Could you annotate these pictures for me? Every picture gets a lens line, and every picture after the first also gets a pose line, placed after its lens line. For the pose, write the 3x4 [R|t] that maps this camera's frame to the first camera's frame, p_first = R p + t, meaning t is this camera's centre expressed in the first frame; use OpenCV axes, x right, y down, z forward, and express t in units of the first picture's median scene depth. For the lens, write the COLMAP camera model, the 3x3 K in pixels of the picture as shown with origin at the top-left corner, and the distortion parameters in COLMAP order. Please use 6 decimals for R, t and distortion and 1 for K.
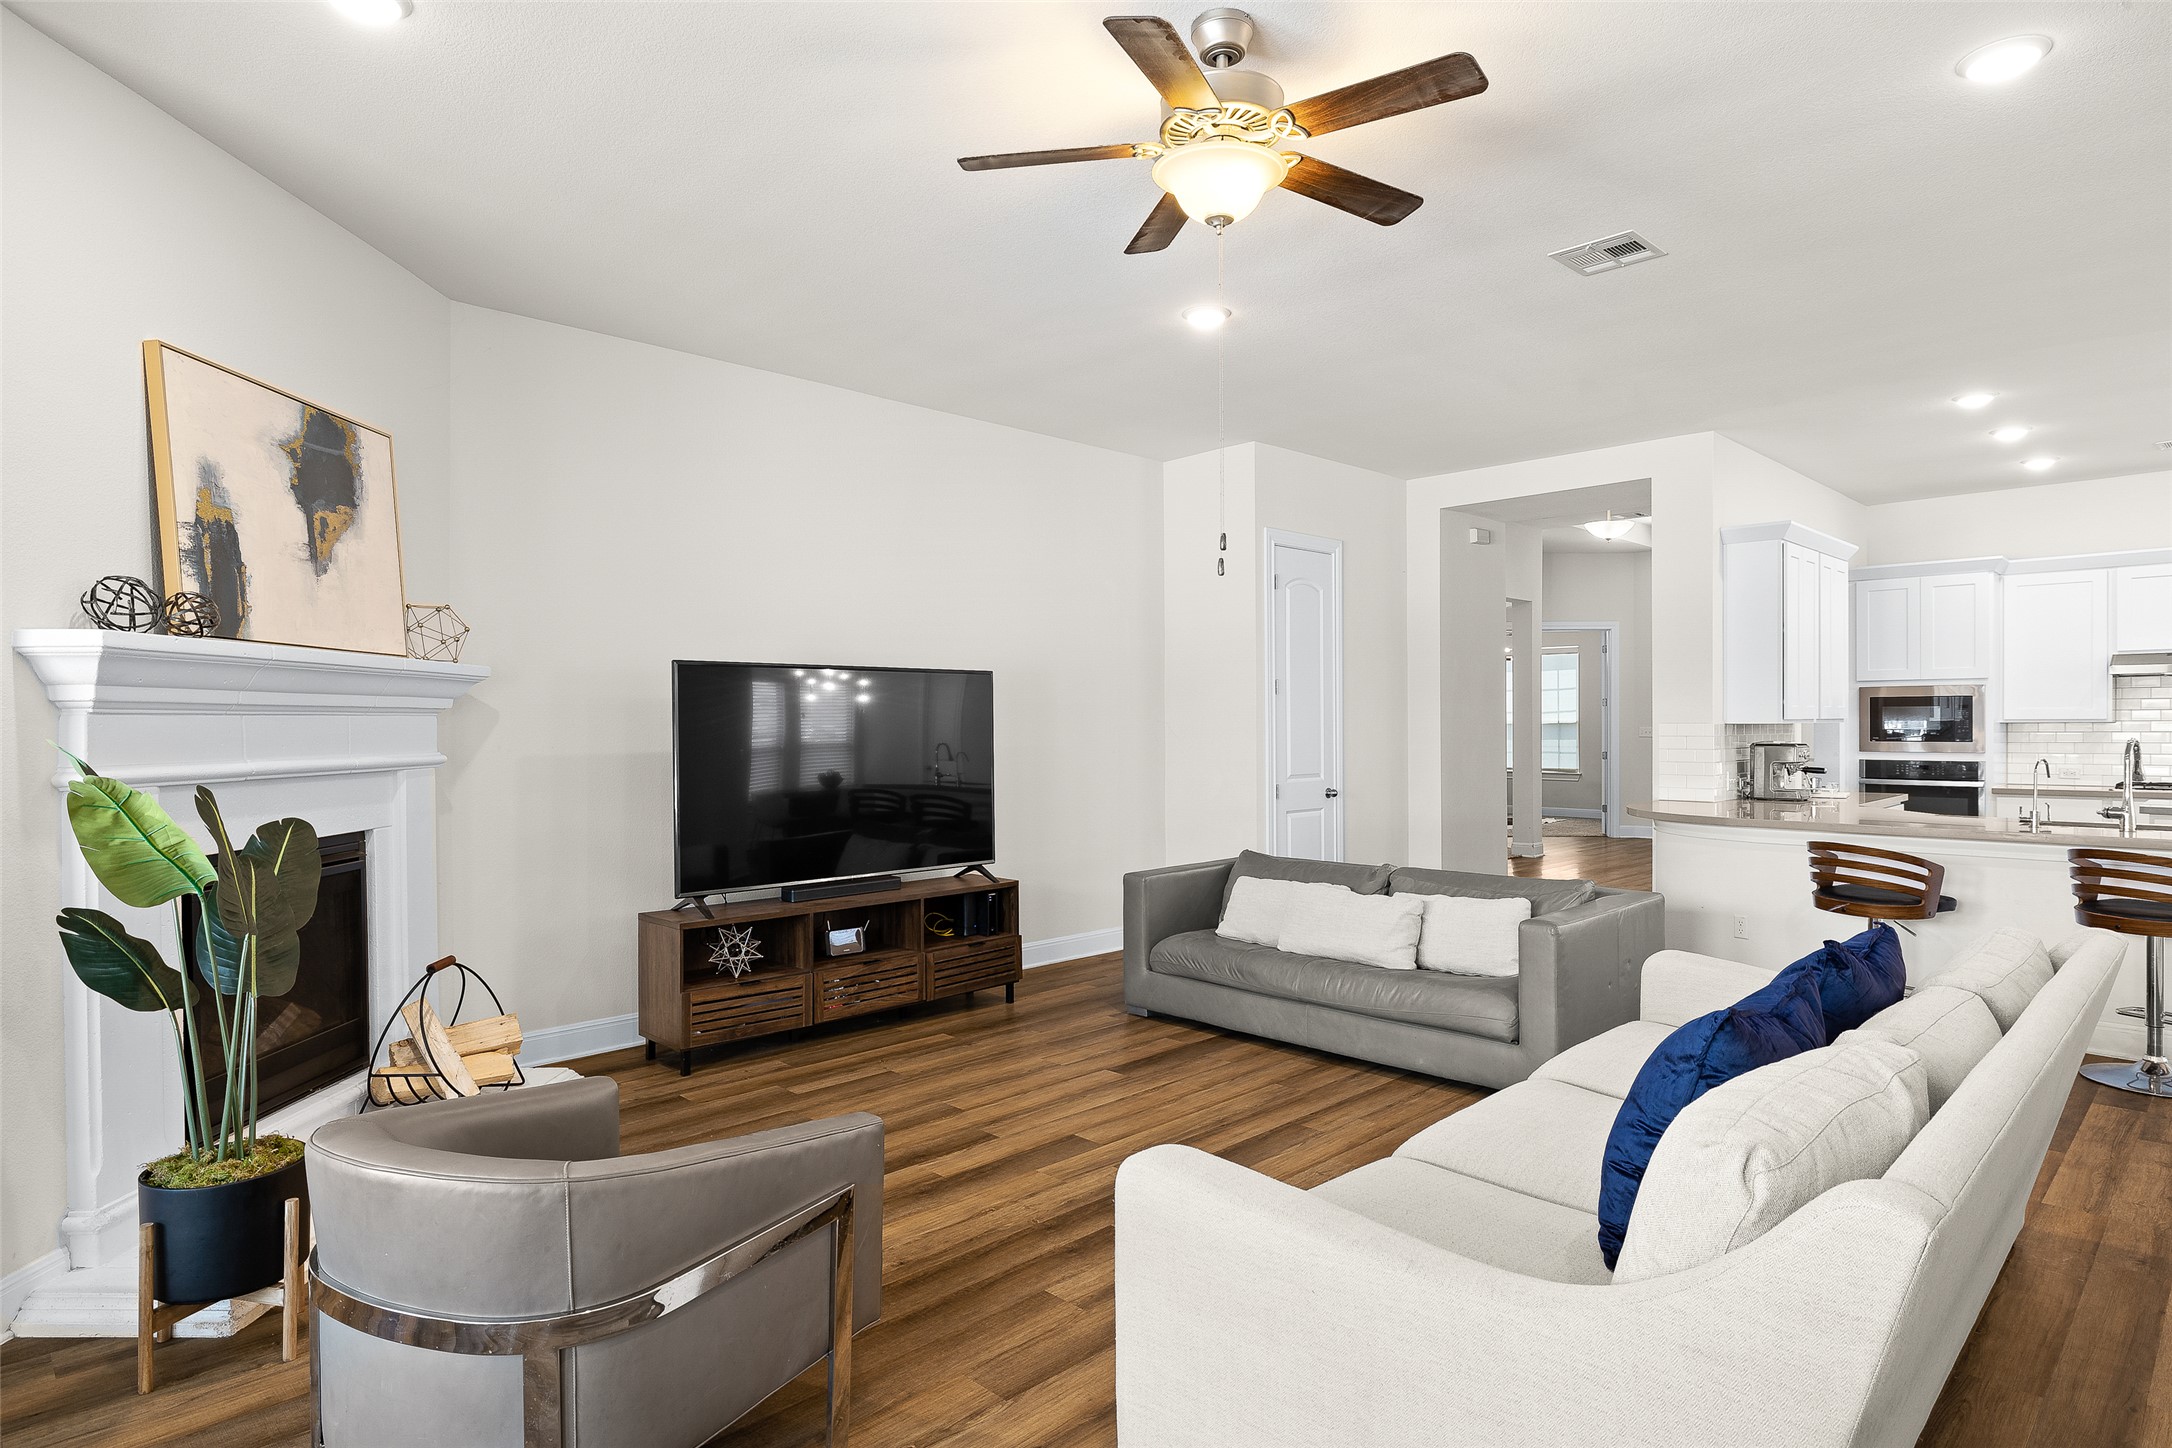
lens RADIAL K [[1198.2, 0, 1086.0], [0, 1198.2, 724.0], [0, 0, 1]] dist [-0.001470, 0.002539]
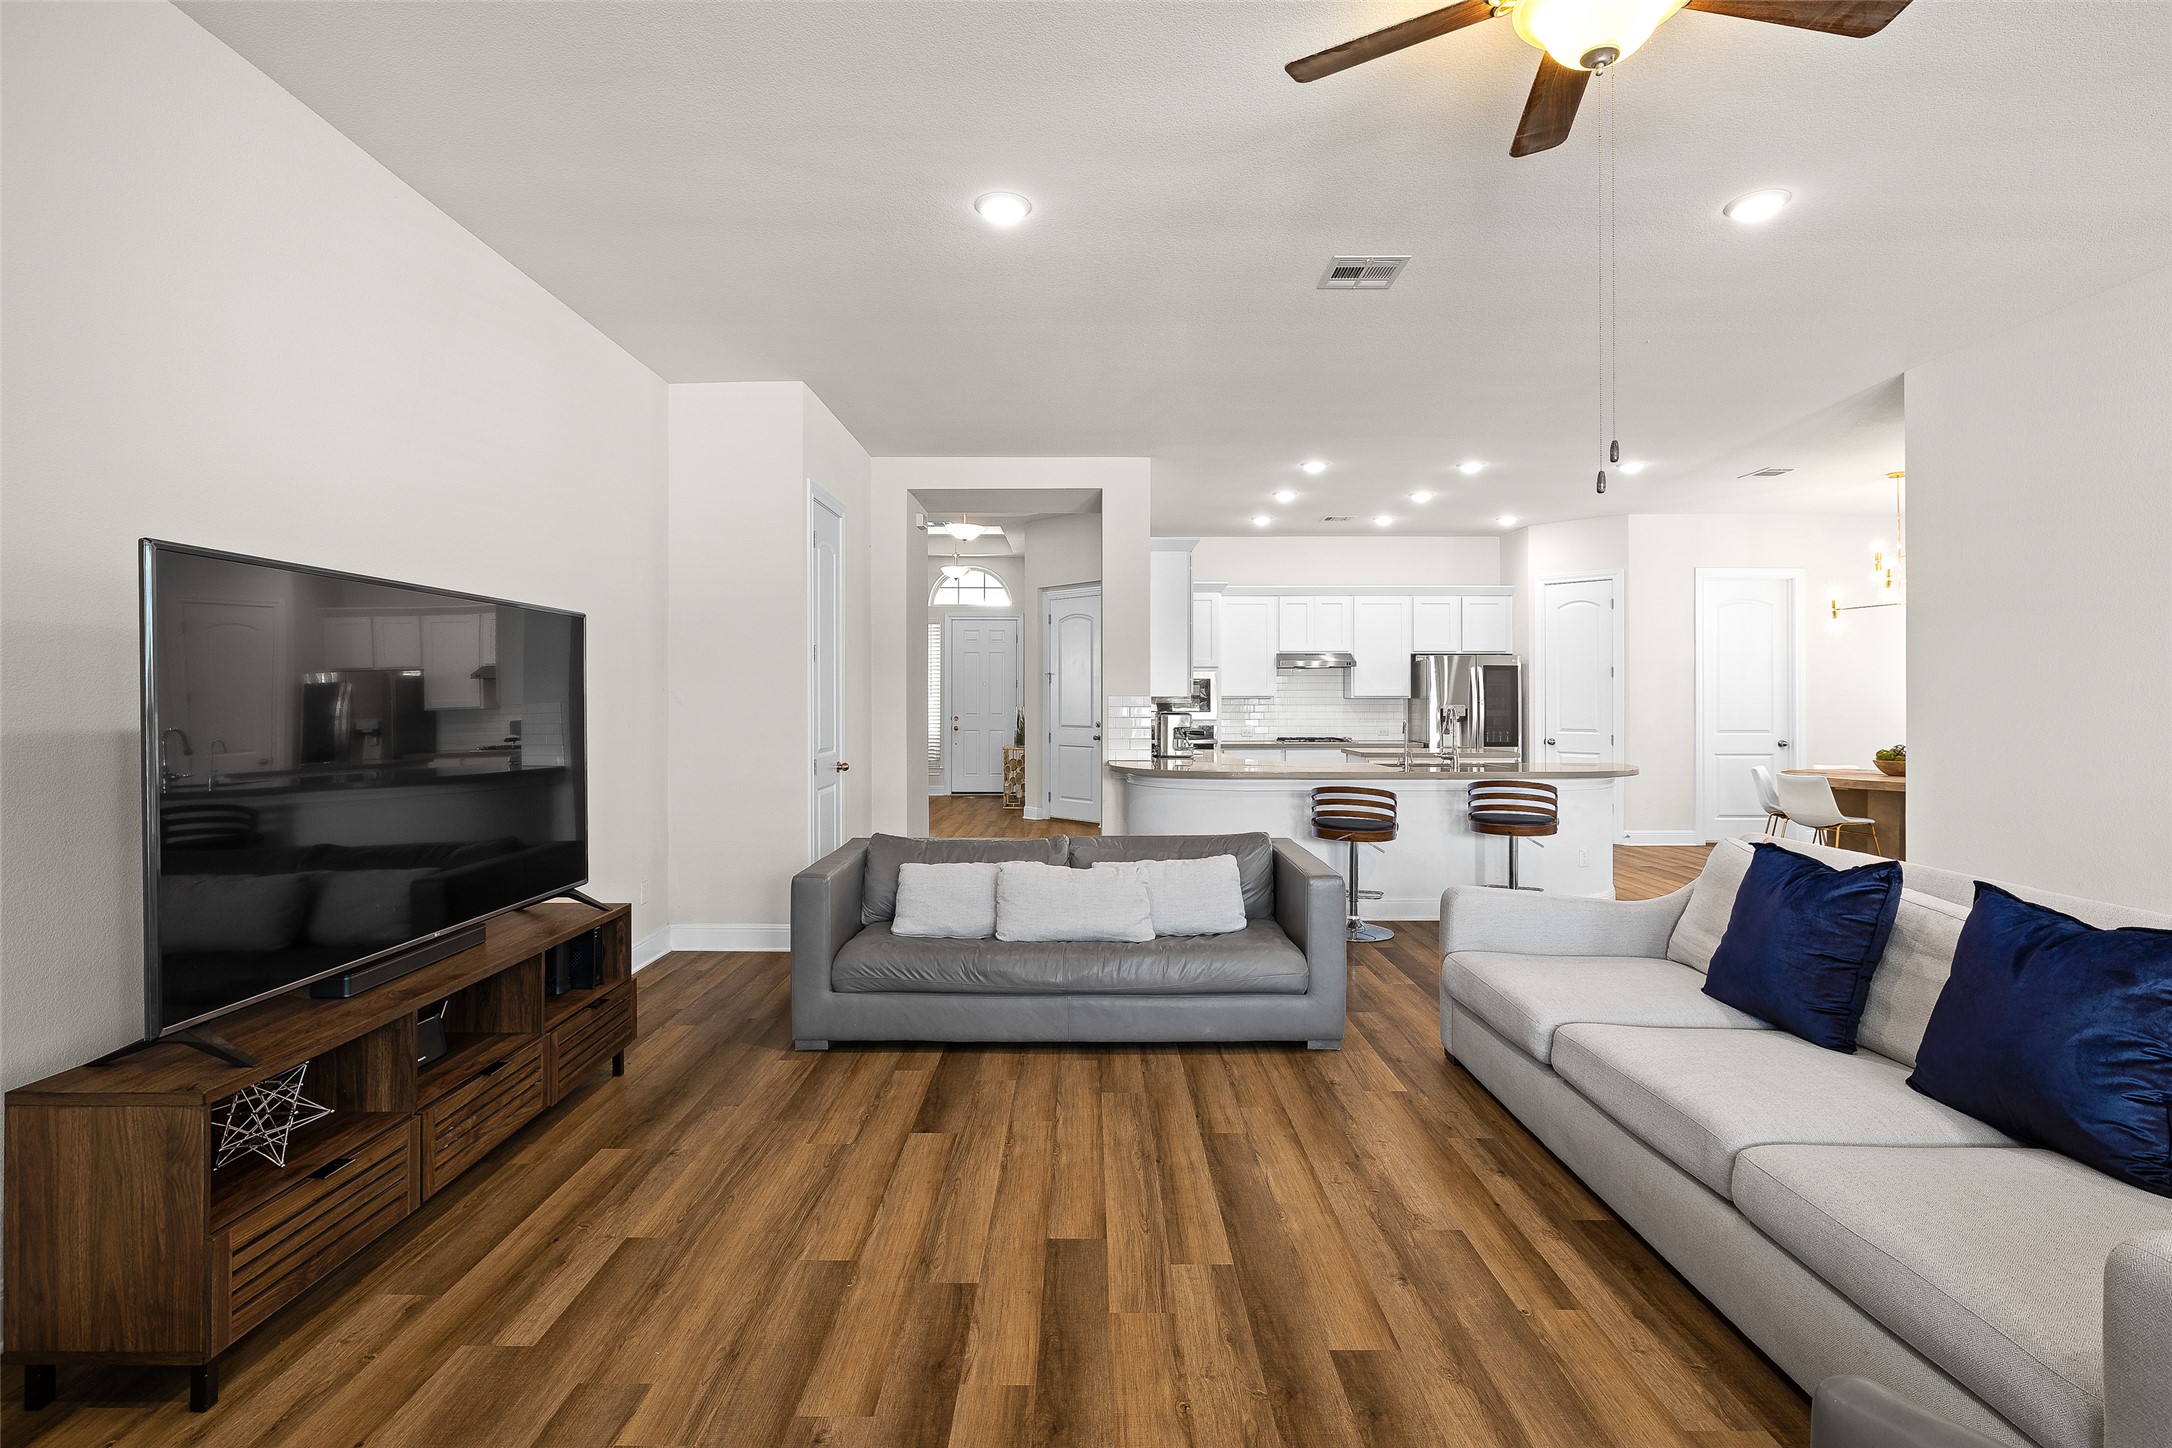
lens RADIAL K [[1015.0, 0, 1087.2], [0, 1015.0, 692.7], [0, 0, 1]] dist [-0.000770, -0.000205]
pose [[0.703000, 0.009777, 0.711123, -0.383947], [-0.001984, 0.999929, -0.011787, 0.012572], [-0.711187, 0.006876, 0.702969, 0.472461]]
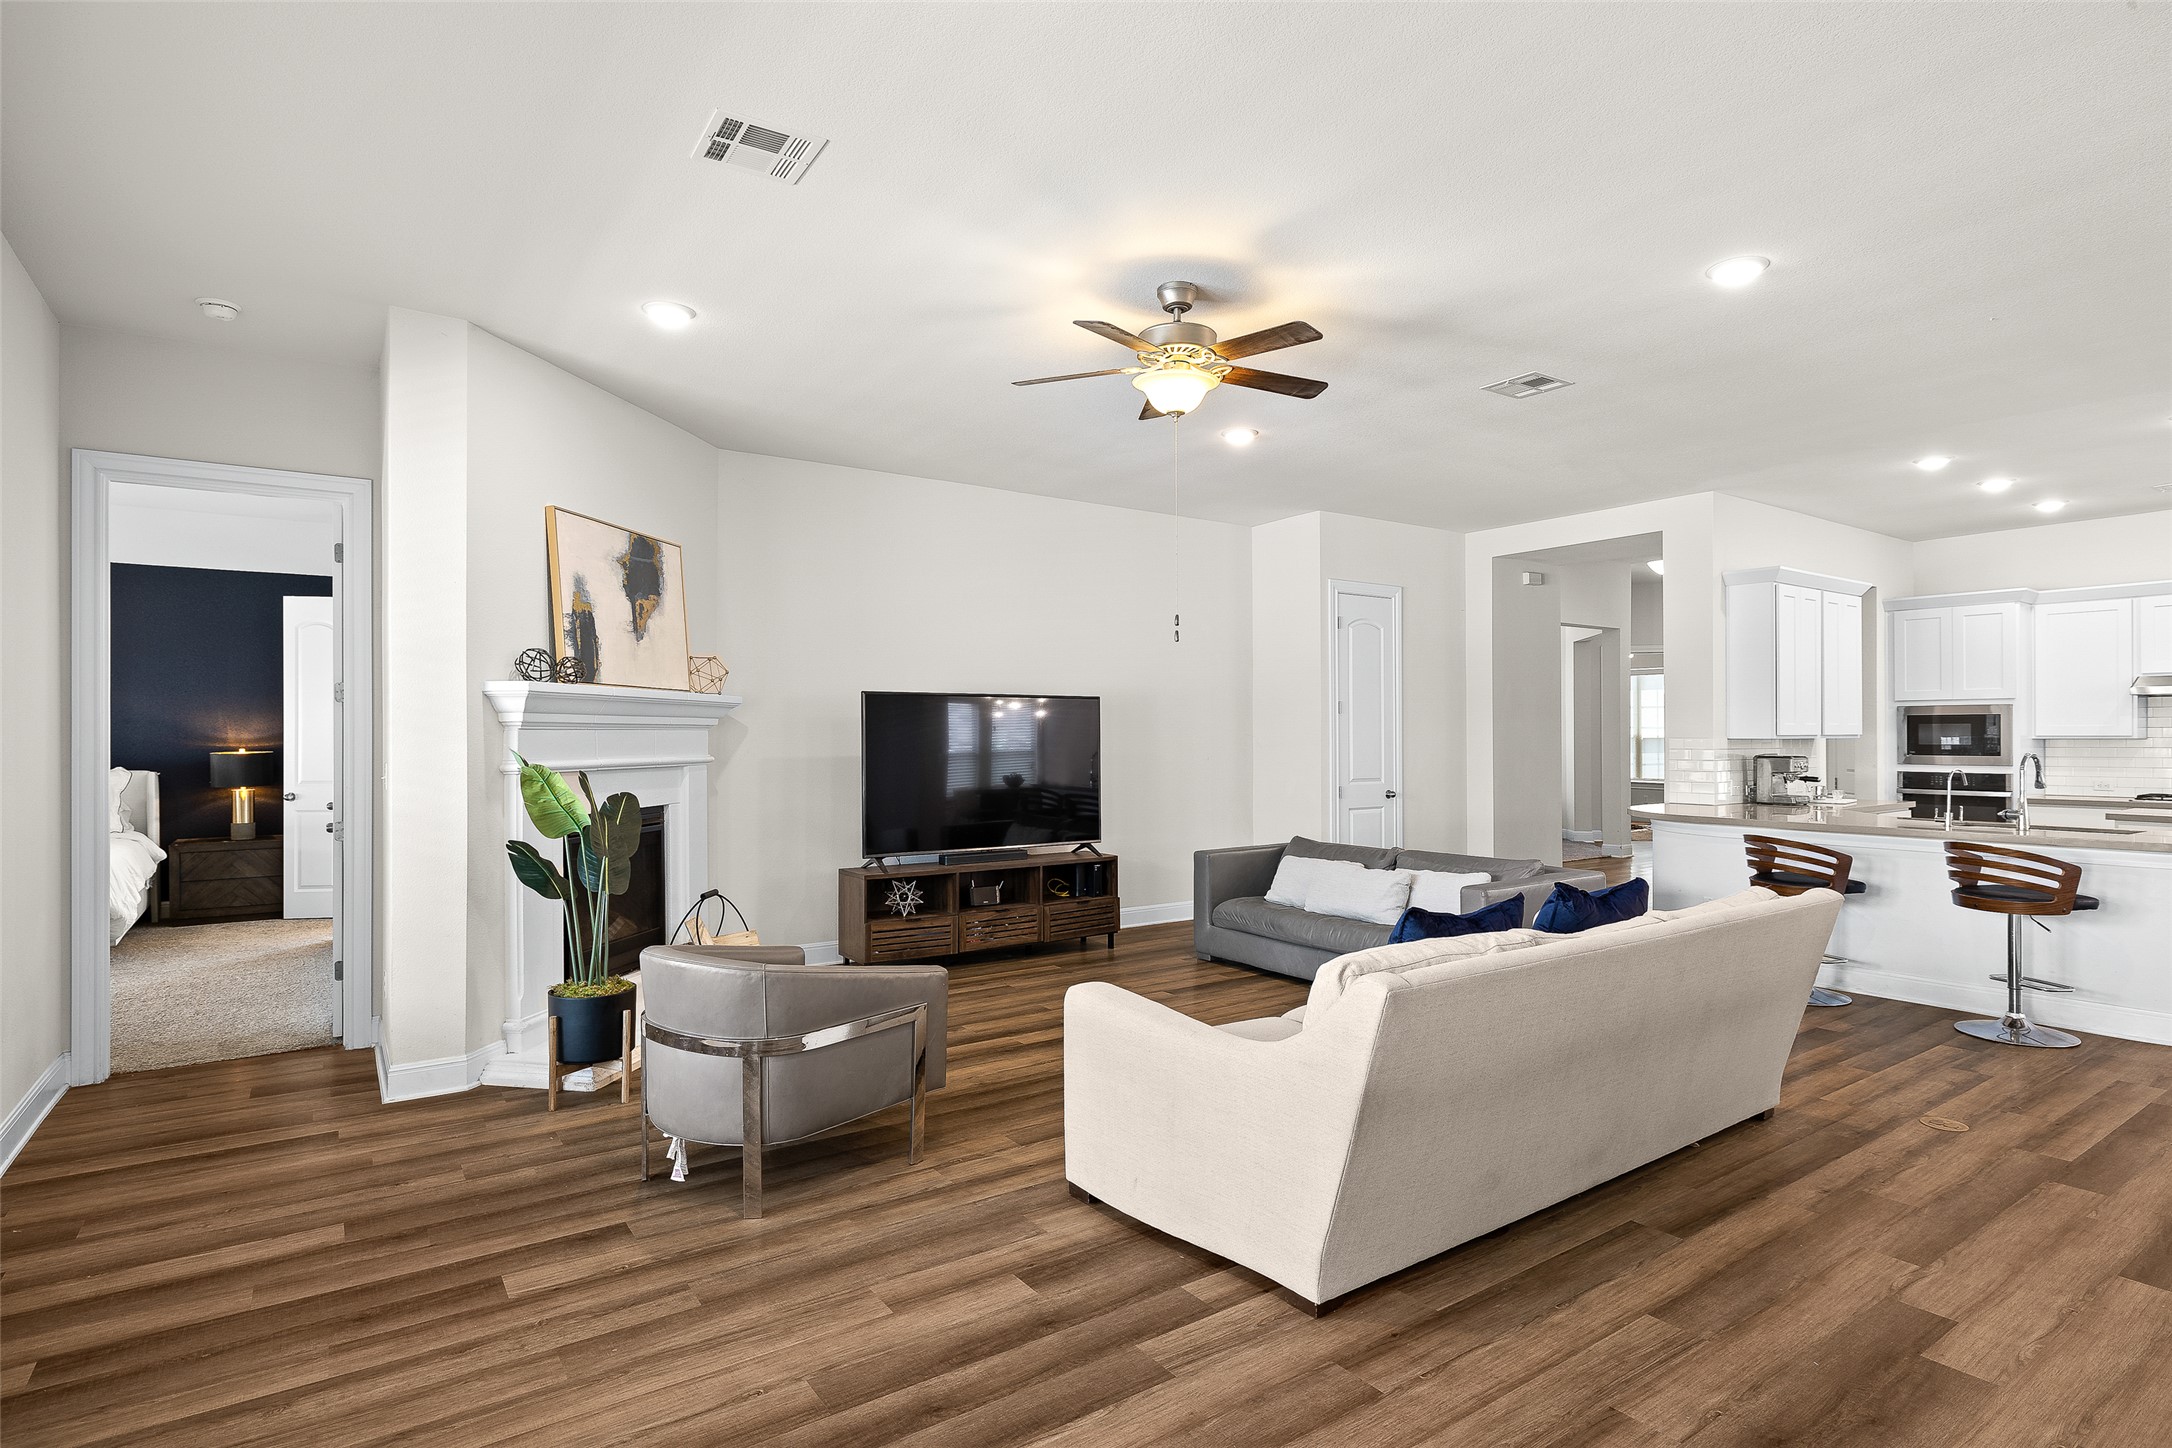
lens RADIAL K [[1107.1, 0, 1086.0], [0, 1107.1, 724.0], [0, 0, 1]] dist [-0.000434, -0.000201]
pose [[0.985385, 0.001535, -0.170338, 0.148957], [-0.003397, 0.999938, -0.010642, -0.001341], [0.170311, 0.011065, 0.985328, -0.264743]]
